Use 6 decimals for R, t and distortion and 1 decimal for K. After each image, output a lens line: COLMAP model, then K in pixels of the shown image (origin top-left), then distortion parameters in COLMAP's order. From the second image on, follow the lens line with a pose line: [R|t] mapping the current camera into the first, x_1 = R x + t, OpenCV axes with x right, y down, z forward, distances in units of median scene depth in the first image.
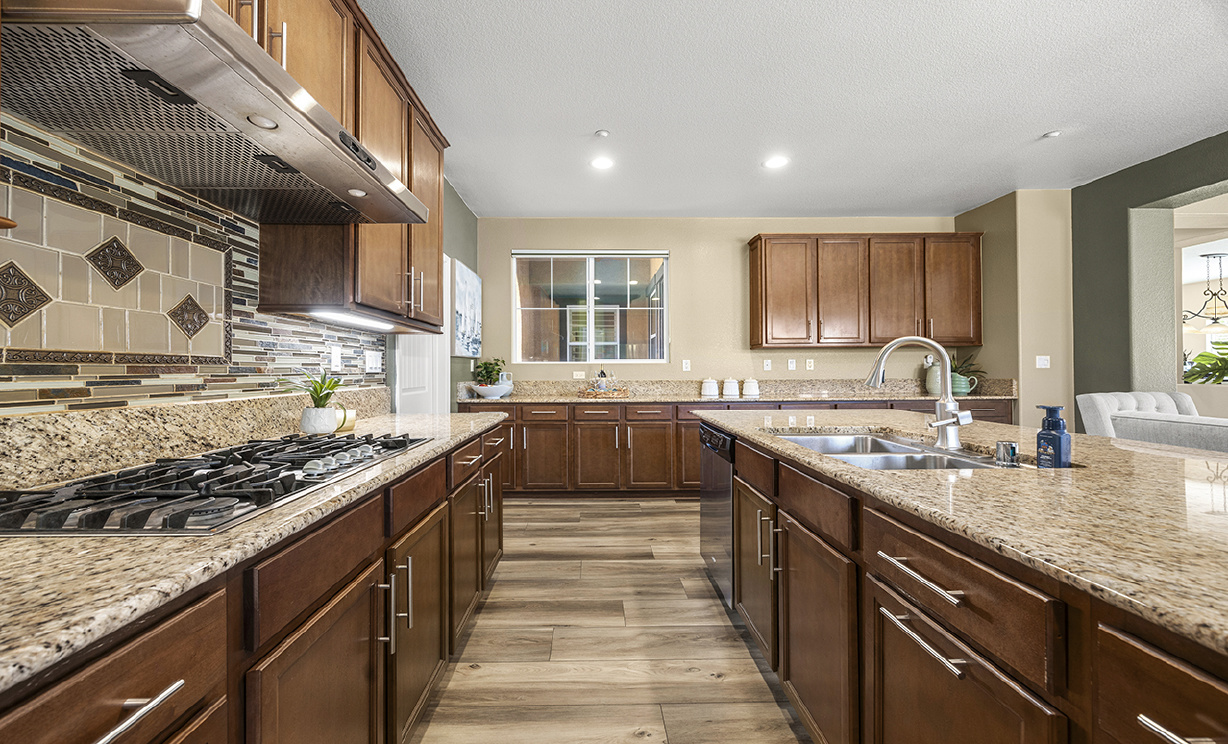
lens RADIAL K [[471.1, 0, 597.8], [0, 471.1, 365.0], [0, 0, 1]] dist [0.000032, 0.000138]
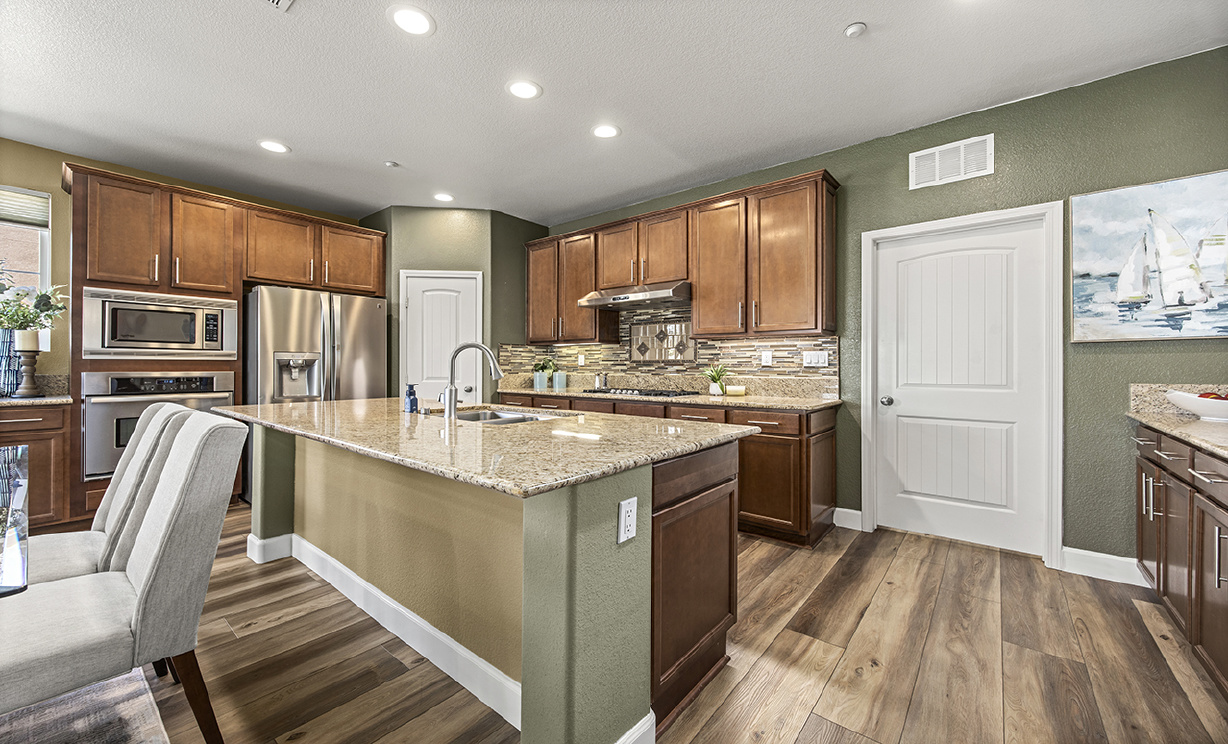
lens RADIAL K [[470.6, 0, 614.3], [0, 470.6, 366.8], [0, 0, 1]] dist [-0.000883, -0.000211]
pose [[-0.640804, 0.005075, -0.767688, 1.562970], [0.011449, 0.999930, -0.002946, 0.023138], [0.767619, -0.010677, -0.640818, 2.347278]]
